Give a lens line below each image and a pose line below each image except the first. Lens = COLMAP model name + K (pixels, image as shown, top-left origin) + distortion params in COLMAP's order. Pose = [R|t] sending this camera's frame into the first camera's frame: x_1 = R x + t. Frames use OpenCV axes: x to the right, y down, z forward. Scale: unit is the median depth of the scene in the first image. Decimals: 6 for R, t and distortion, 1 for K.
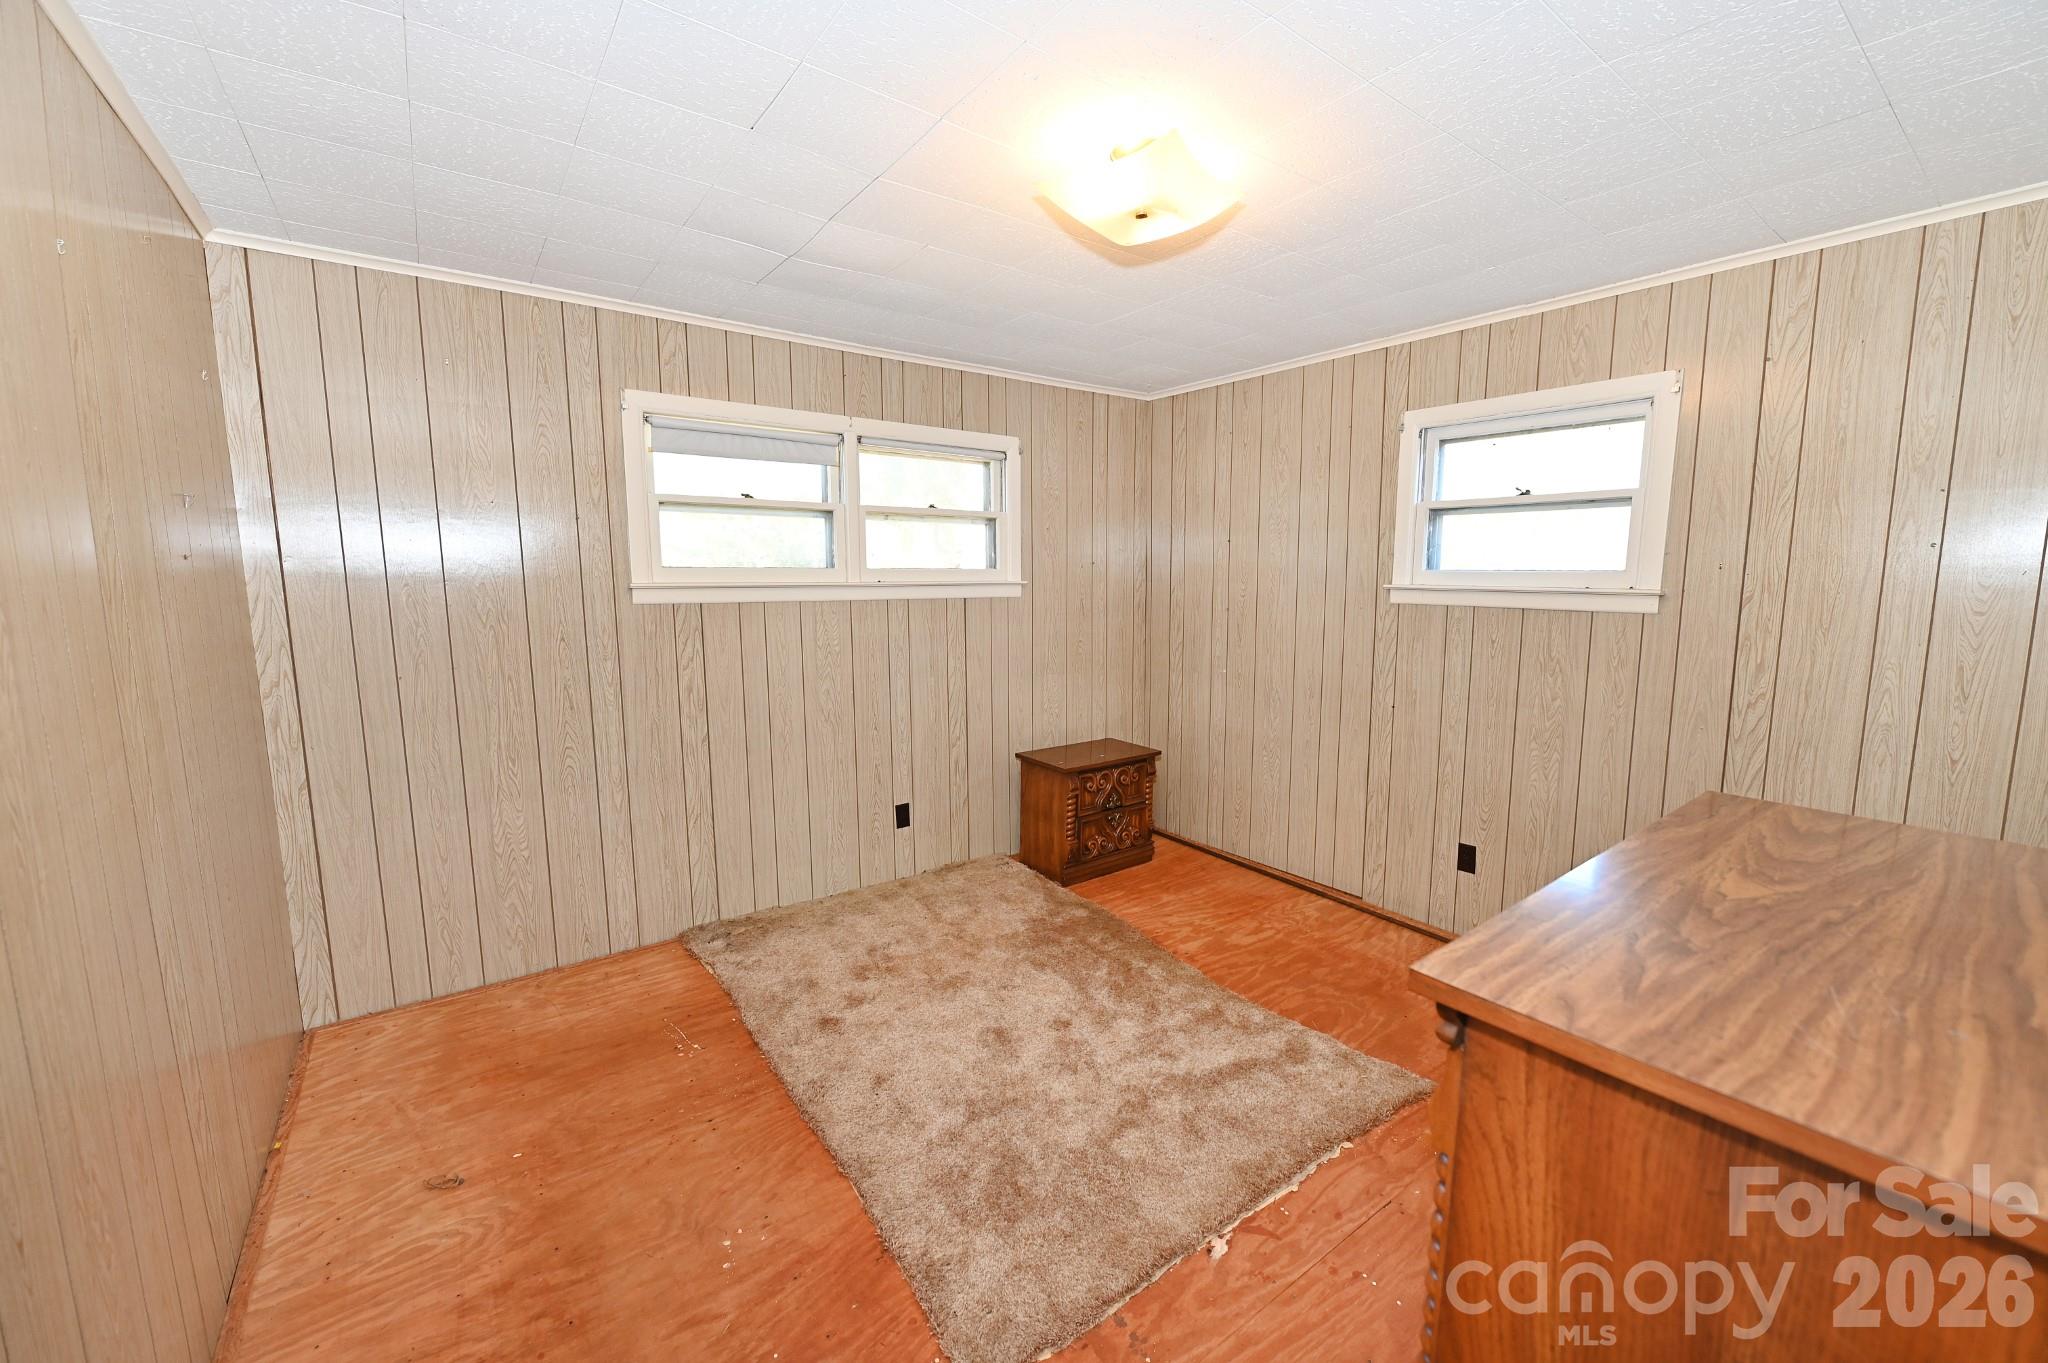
lens RADIAL K [[794.9, 0, 1024.0], [0, 794.9, 681.5], [0, 0, 1]] dist [-0.000370, -0.000155]
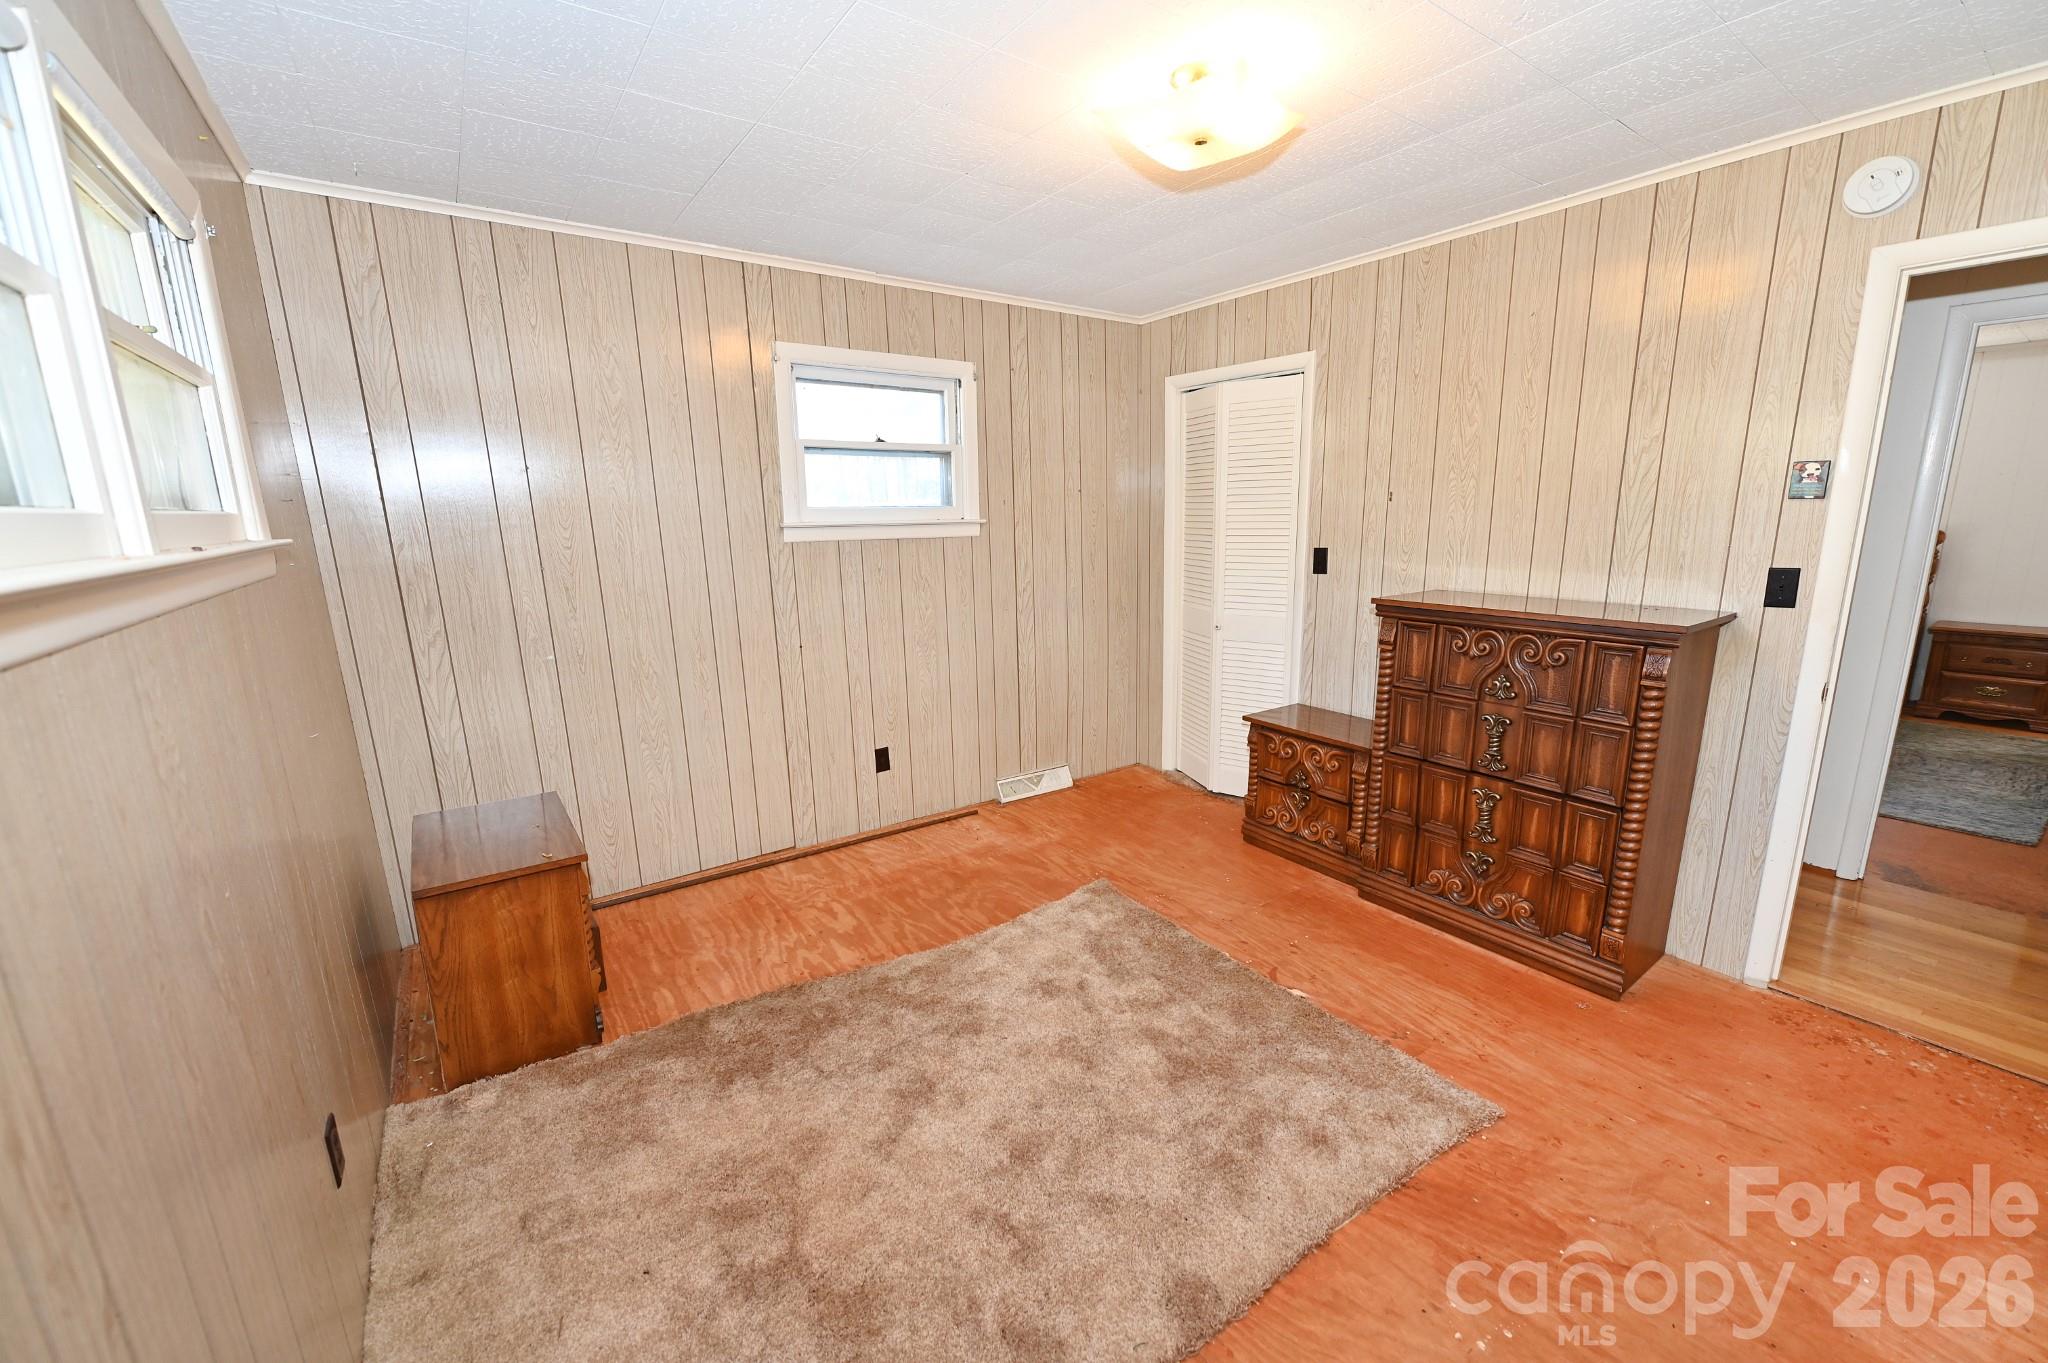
lens RADIAL K [[807.3, 0, 1020.5], [0, 807.3, 689.9], [0, 0, 1]] dist [-0.009868, -0.000609]
pose [[0.027192, -0.219767, 0.975173, -0.555639], [0.154025, 0.964805, 0.213136, -0.094469], [-0.987693, 0.144405, 0.060085, 0.711562]]
